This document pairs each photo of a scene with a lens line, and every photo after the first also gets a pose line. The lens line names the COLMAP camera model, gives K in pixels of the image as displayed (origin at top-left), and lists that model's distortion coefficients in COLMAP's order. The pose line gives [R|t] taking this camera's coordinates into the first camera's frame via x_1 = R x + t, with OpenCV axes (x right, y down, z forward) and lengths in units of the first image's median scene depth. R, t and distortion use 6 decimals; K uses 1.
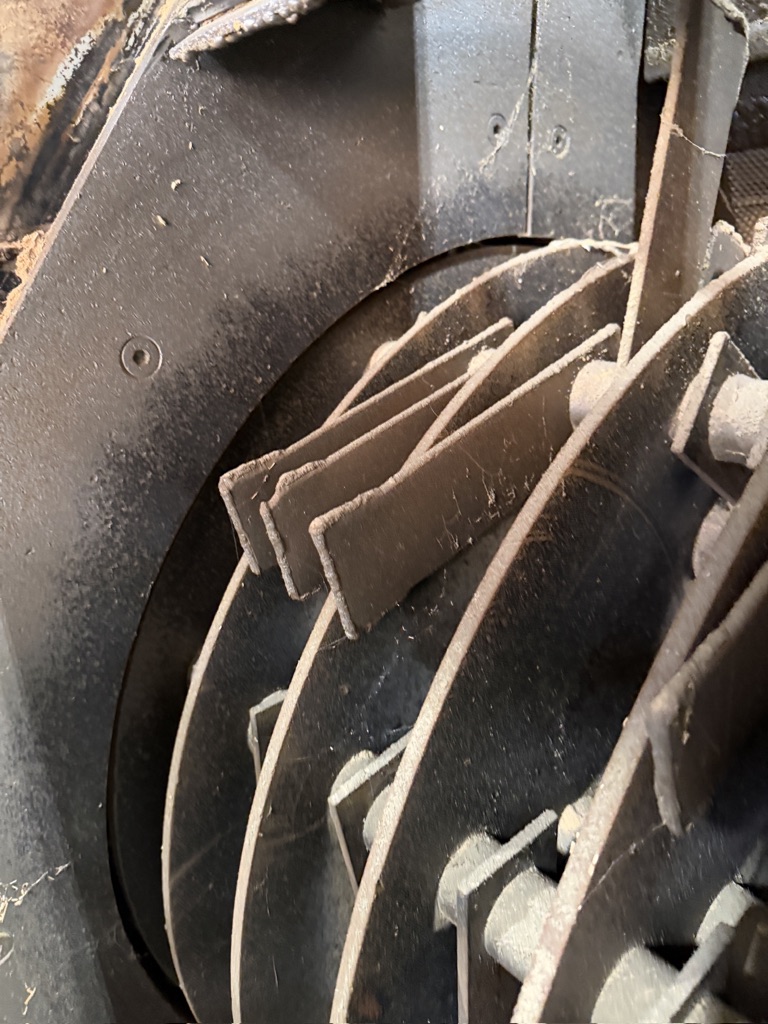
lens RADIAL K [[734.2, 0, 384.0], [0, 734.2, 512.0], [0, 0, 1]] dist [0.020412, -0.055482]
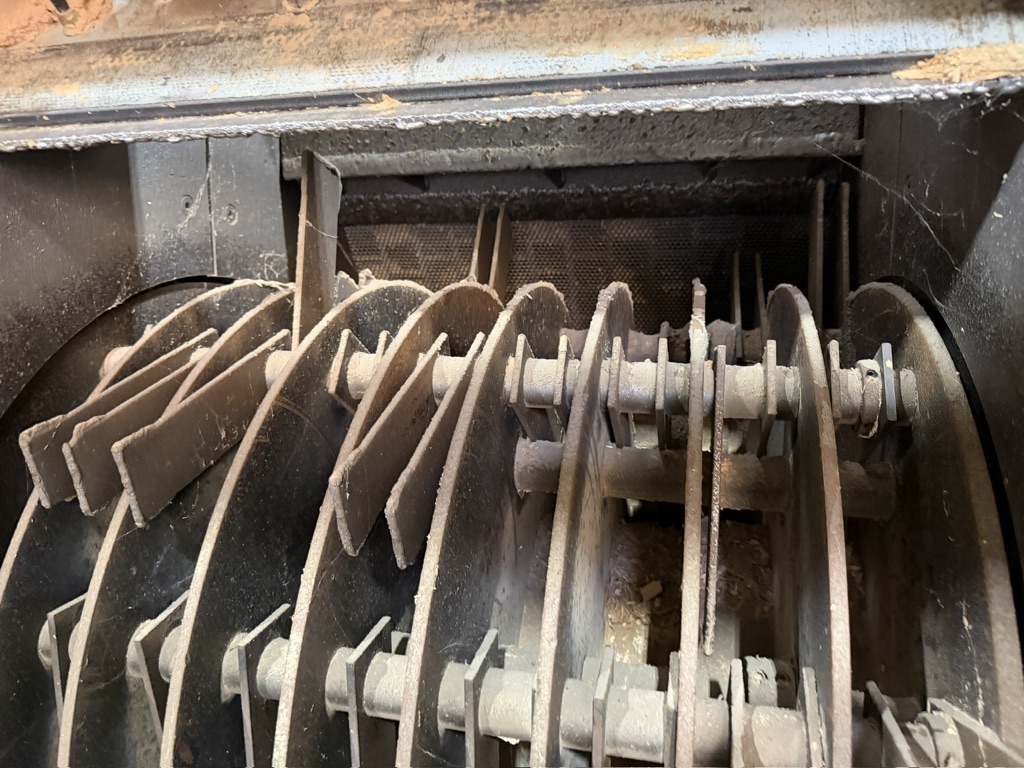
lens RADIAL K [[734.2, 0, 508.9], [0, 734.2, 387.1], [0, 0, 1]] dist [0.020412, -0.055482]
pose [[0.822840, -0.053049, 0.565791, -0.207725], [0.171063, 0.972575, -0.157591, 0.208596], [-0.541915, 0.226458, 0.809349, -0.550939]]
